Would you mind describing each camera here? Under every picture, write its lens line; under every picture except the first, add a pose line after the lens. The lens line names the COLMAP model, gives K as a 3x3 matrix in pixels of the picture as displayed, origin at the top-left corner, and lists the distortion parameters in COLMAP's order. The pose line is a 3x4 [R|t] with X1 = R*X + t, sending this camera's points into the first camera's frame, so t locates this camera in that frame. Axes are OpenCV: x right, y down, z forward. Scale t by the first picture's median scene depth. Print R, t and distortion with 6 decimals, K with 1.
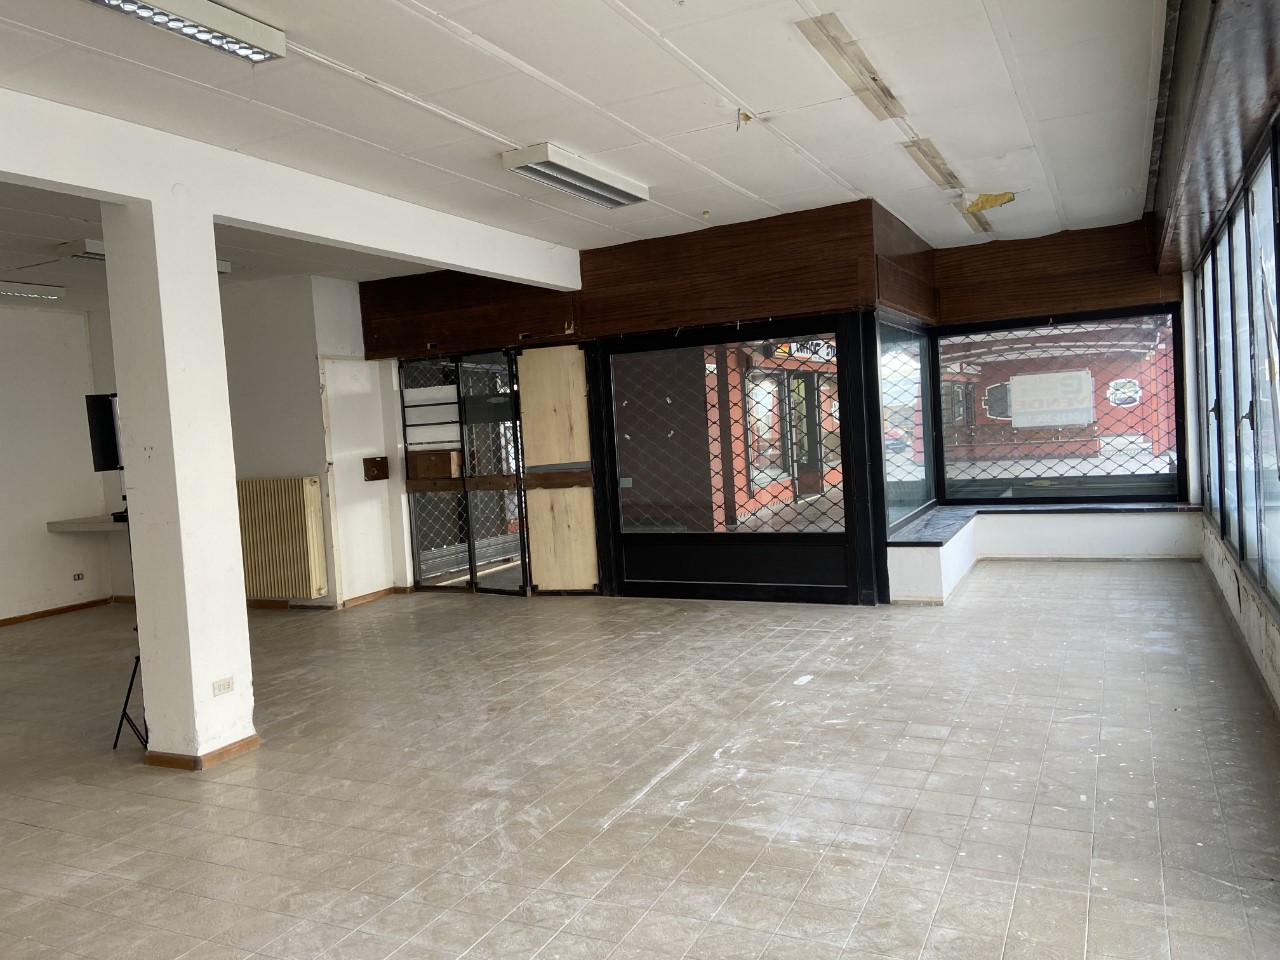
lens RADIAL K [[951.5, 0, 643.8], [0, 951.5, 471.4], [0, 0, 1]] dist [0.107316, -0.150142]
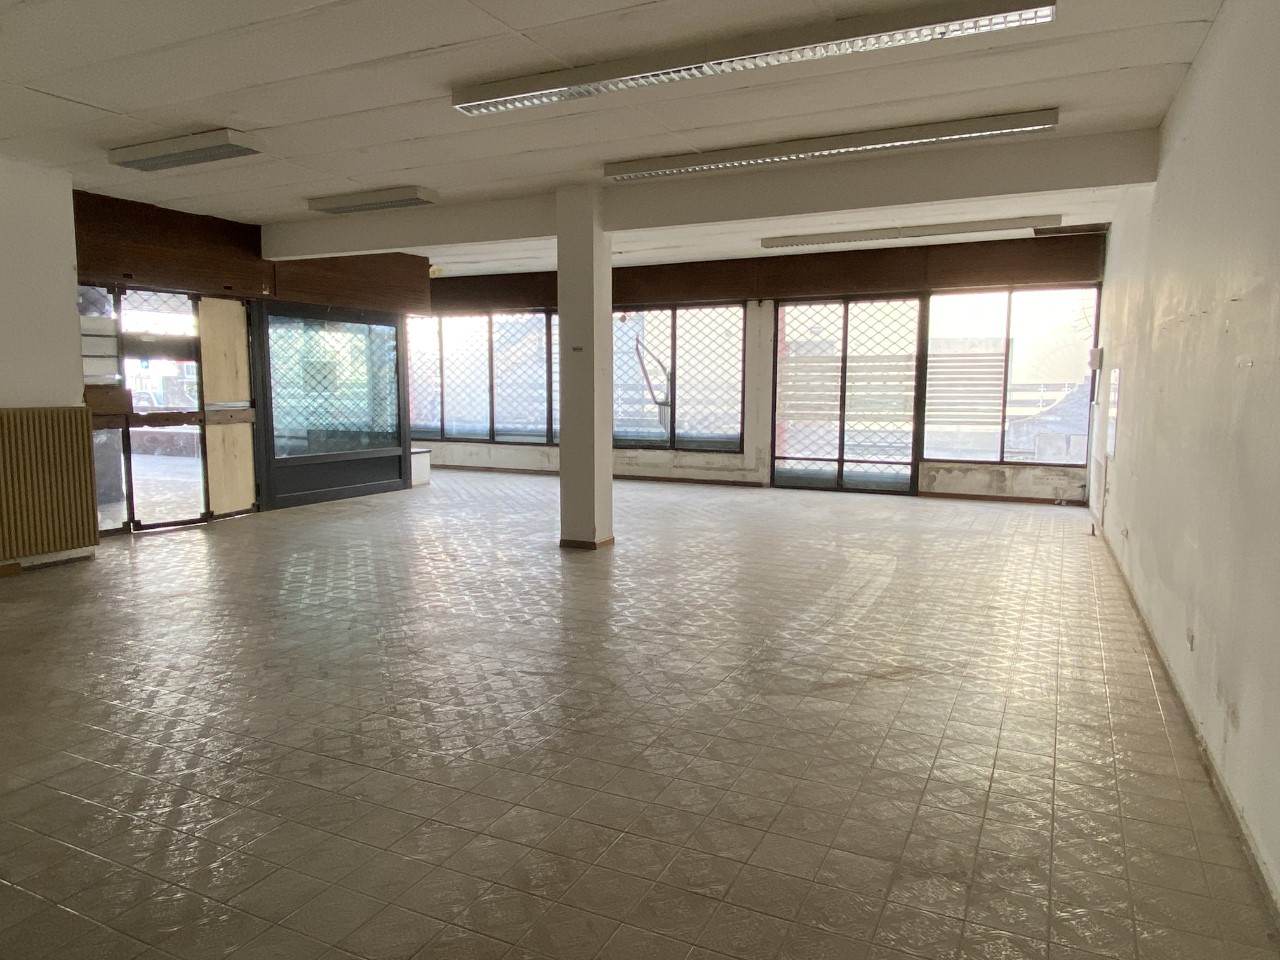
lens RADIAL K [[864.3, 0, 640.0], [0, 864.3, 480.0], [0, 0, 1]] dist [0.000426, 0.000030]
pose [[0.001077, -0.043724, 0.999043, -1.217813], [0.048290, 0.997880, 0.043621, 0.067812], [-0.998833, 0.048197, 0.003186, 0.535173]]
